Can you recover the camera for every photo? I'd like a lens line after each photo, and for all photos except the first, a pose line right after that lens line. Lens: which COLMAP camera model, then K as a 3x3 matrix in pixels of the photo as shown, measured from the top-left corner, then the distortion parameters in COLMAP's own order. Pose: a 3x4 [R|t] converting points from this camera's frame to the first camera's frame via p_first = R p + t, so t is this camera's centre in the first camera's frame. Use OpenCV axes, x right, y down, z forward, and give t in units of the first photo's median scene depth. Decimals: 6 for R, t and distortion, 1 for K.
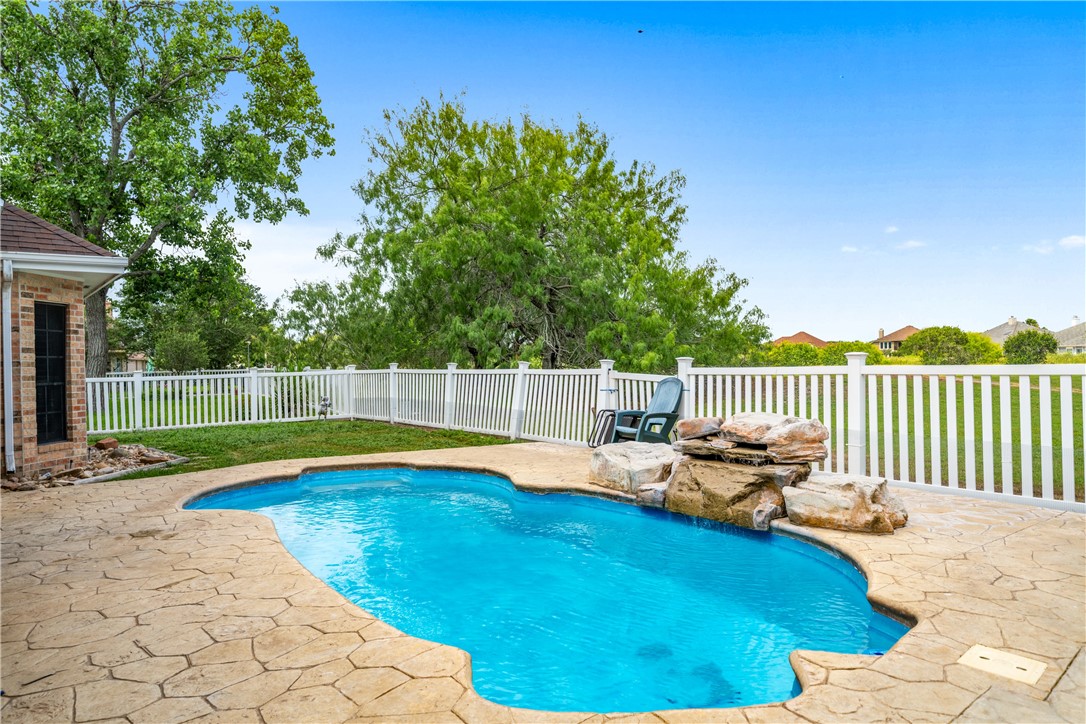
lens RADIAL K [[717.6, 0, 543.8], [0, 717.6, 366.4], [0, 0, 1]] dist [-0.004418, -0.000853]
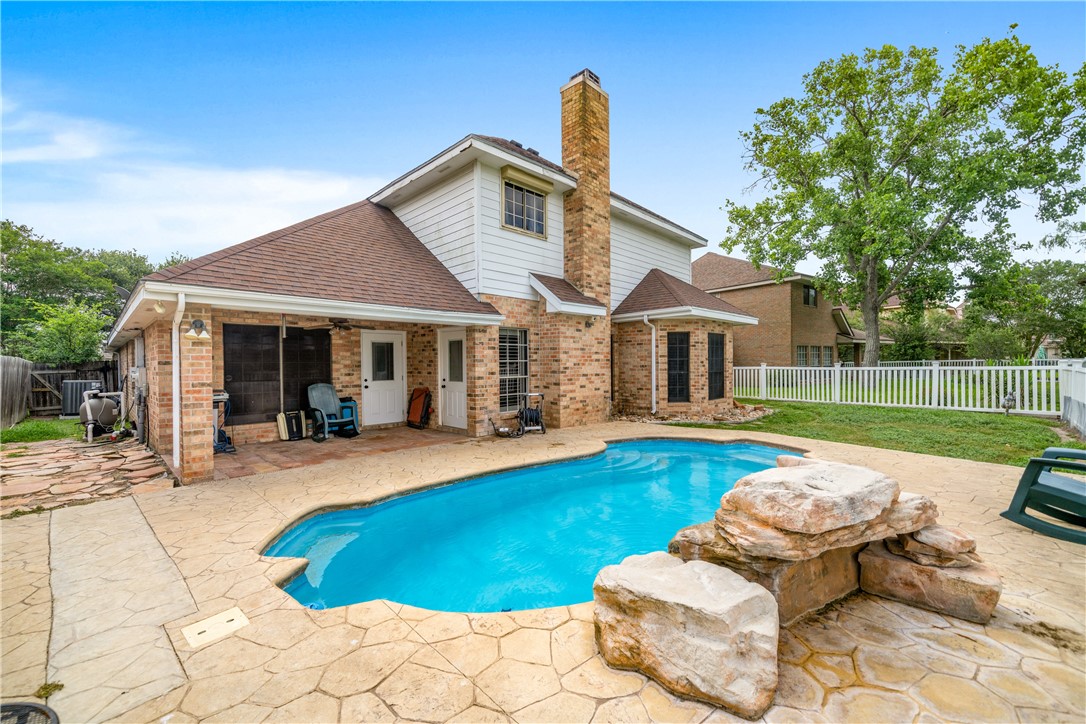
lens RADIAL K [[445.9, 0, 544.6], [0, 445.9, 366.5], [0, 0, 1]] dist [0.000259, -0.000682]
pose [[0.054225, 0.023969, -0.998241, 0.549687], [0.011248, 0.999634, 0.024613, -0.028246], [0.998465, -0.012563, 0.053936, 0.581195]]
